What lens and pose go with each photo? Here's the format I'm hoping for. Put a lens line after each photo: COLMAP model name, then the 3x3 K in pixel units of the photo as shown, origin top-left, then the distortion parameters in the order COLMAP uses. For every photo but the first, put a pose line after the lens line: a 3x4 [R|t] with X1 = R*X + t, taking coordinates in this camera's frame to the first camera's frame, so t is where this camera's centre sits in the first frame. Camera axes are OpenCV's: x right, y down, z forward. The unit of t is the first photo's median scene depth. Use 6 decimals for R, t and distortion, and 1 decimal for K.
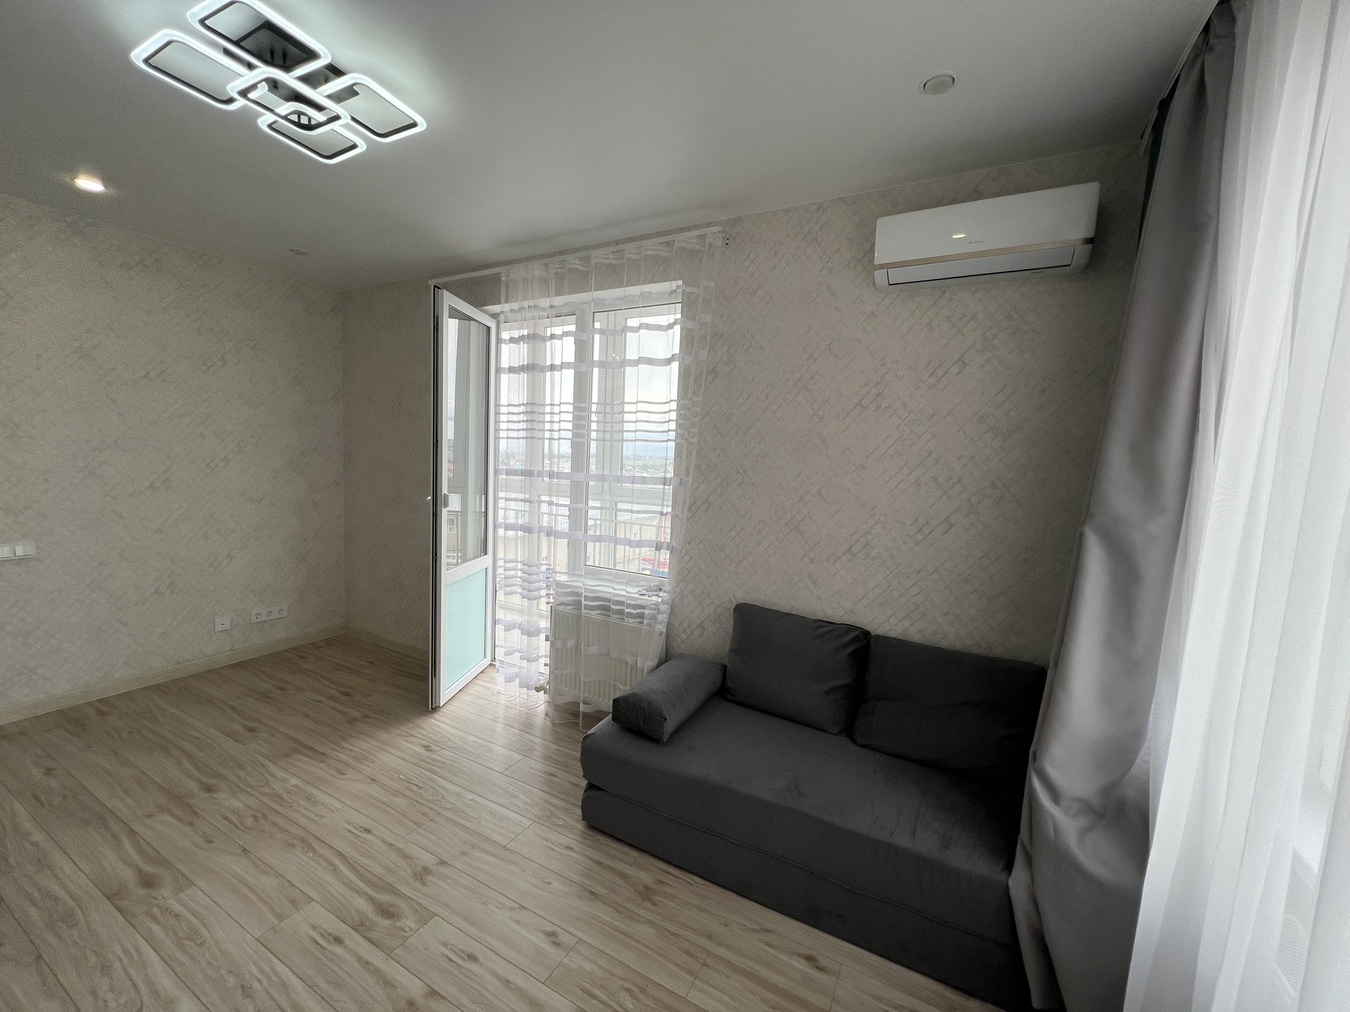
lens RADIAL K [[539.6, 0, 668.7], [0, 539.6, 504.2], [0, 0, 1]] dist [-0.001758, 0.000840]
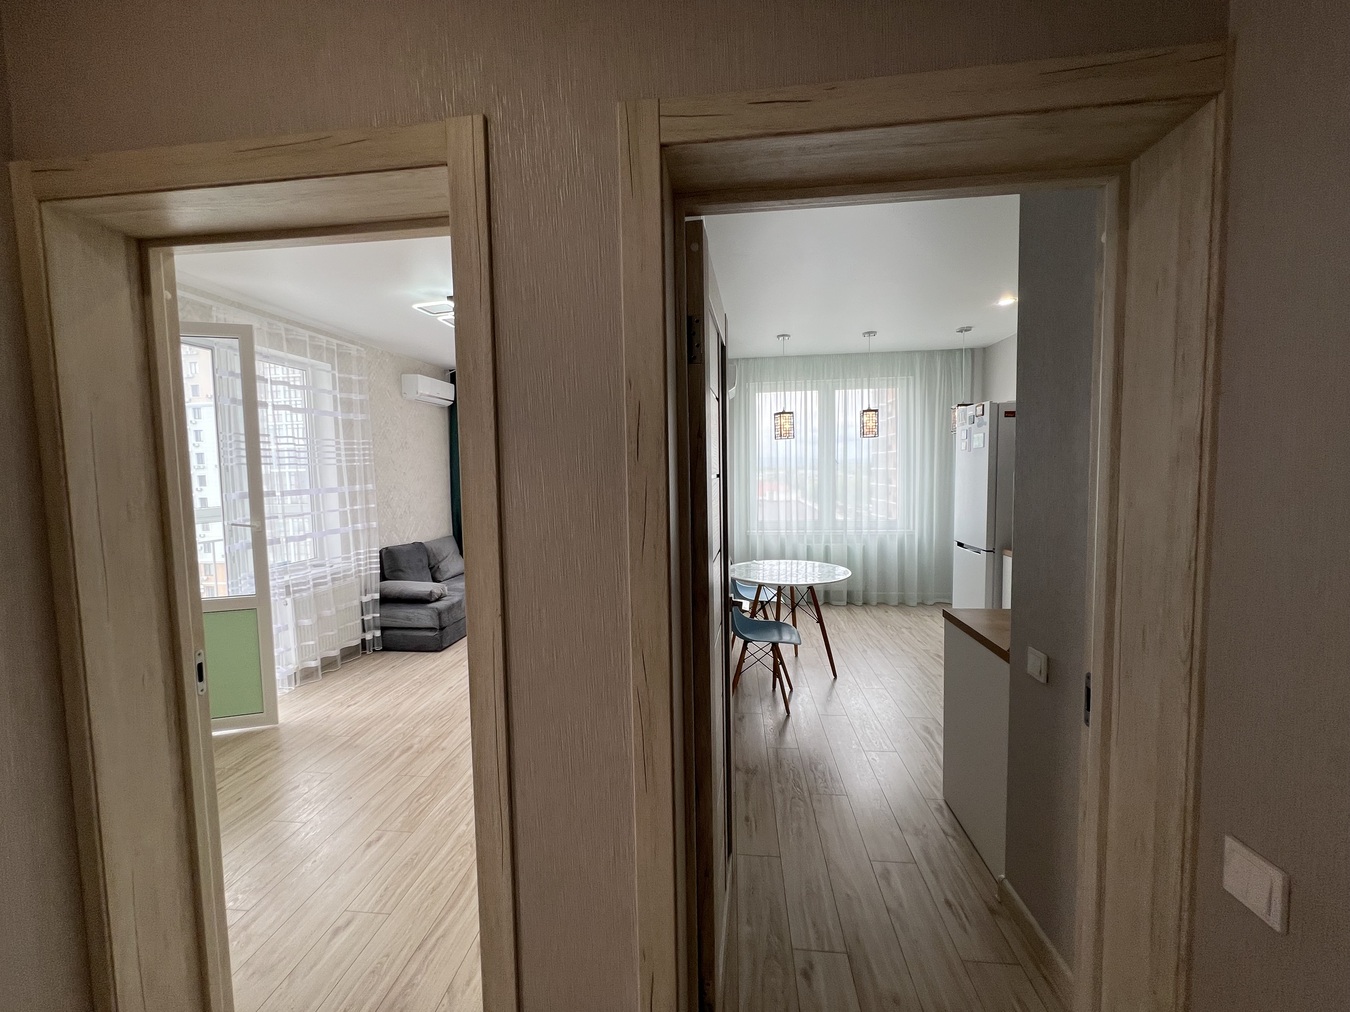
lens RADIAL K [[541.6, 0, 669.8], [0, 541.6, 504.3], [0, 0, 1]] dist [-0.001690, 0.000317]
pose [[-0.375959, -0.095783, 0.921673, -1.888804], [0.085221, 0.986854, 0.137319, -0.137587], [-0.922709, 0.130172, -0.362854, 0.703749]]
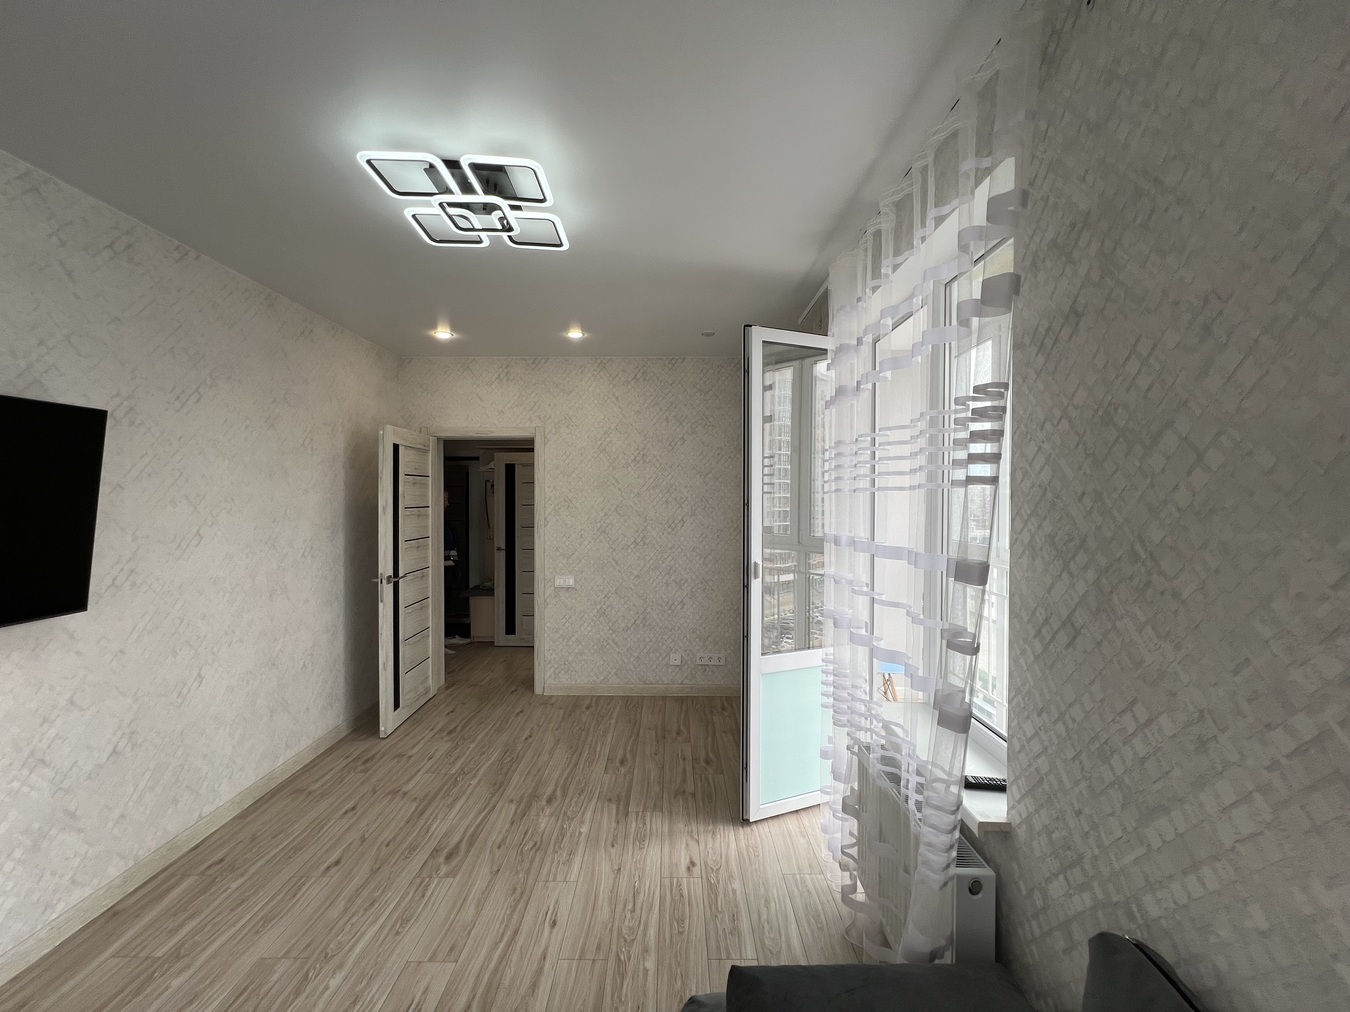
lens RADIAL K [[541.2, 0, 668.8], [0, 541.2, 504.1], [0, 0, 1]] dist [-0.001251, 0.000213]
pose [[0.472124, -0.030537, -0.881003, 0.293697], [-0.060788, 0.995893, -0.067095, -0.049248], [0.879434, 0.085231, 0.468328, 0.528037]]
